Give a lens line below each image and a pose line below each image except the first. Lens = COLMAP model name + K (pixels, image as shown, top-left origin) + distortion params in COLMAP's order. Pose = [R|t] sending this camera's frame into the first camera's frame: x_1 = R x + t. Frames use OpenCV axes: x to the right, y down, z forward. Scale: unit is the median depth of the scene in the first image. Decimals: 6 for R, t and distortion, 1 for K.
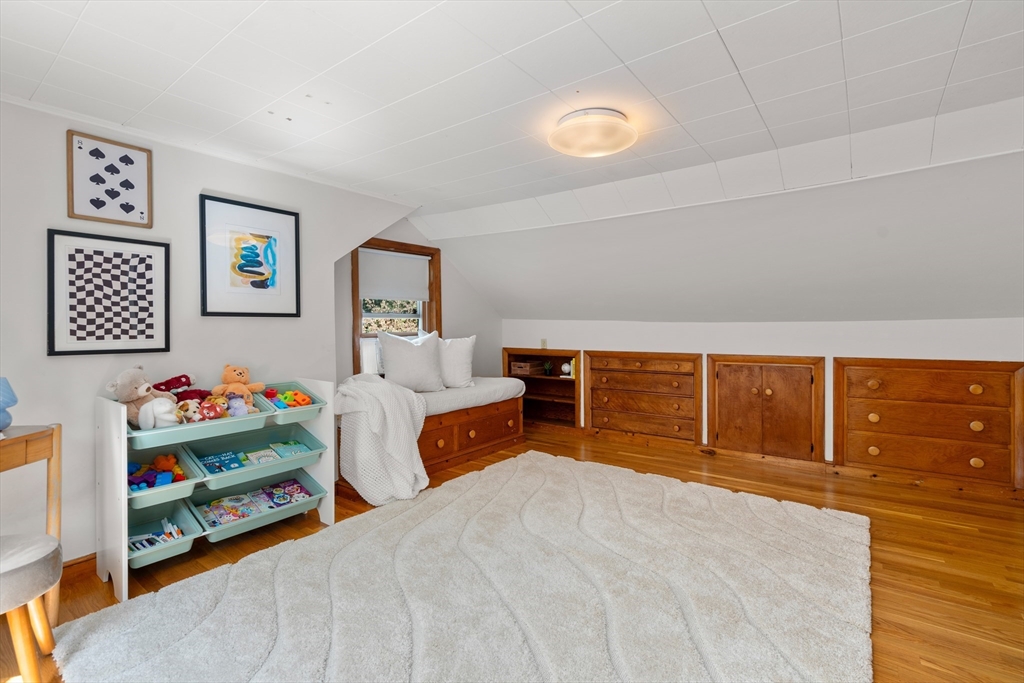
lens RADIAL K [[469.7, 0, 511.6], [0, 469.7, 334.1], [0, 0, 1]] dist [-0.003668, 0.000641]
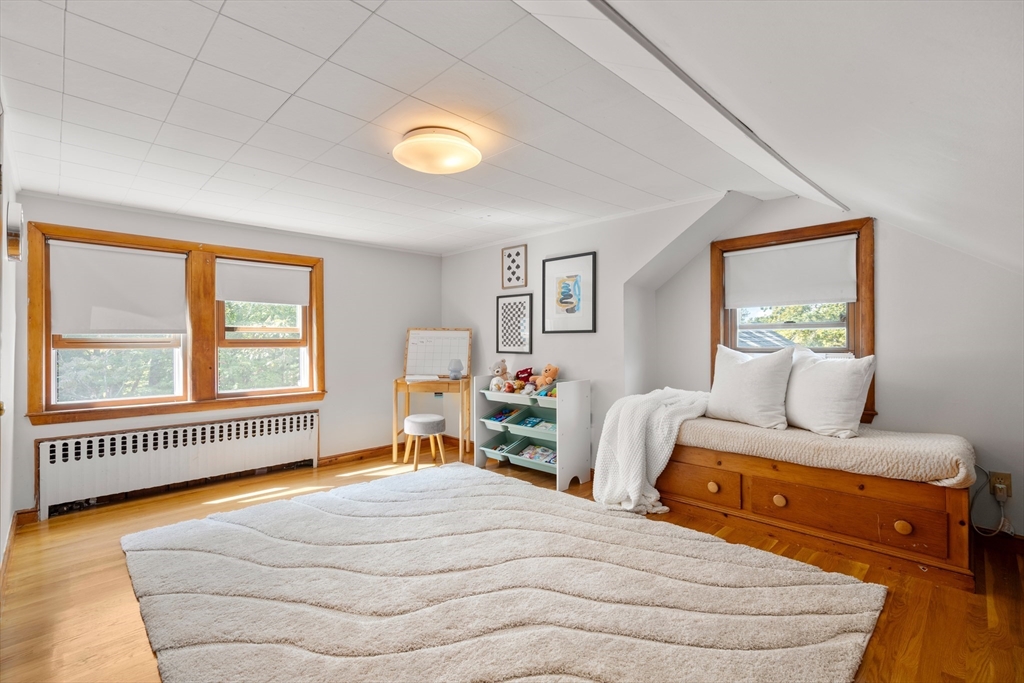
lens RADIAL K [[469.7, 0, 512.6], [0, 469.7, 340.1], [0, 0, 1]] dist [-0.003668, 0.000641]
pose [[-0.135496, 0.007998, -0.990746, 1.072856], [-0.010627, 0.999898, 0.009526, -0.032696], [0.990721, 0.011820, -0.135398, 1.205931]]
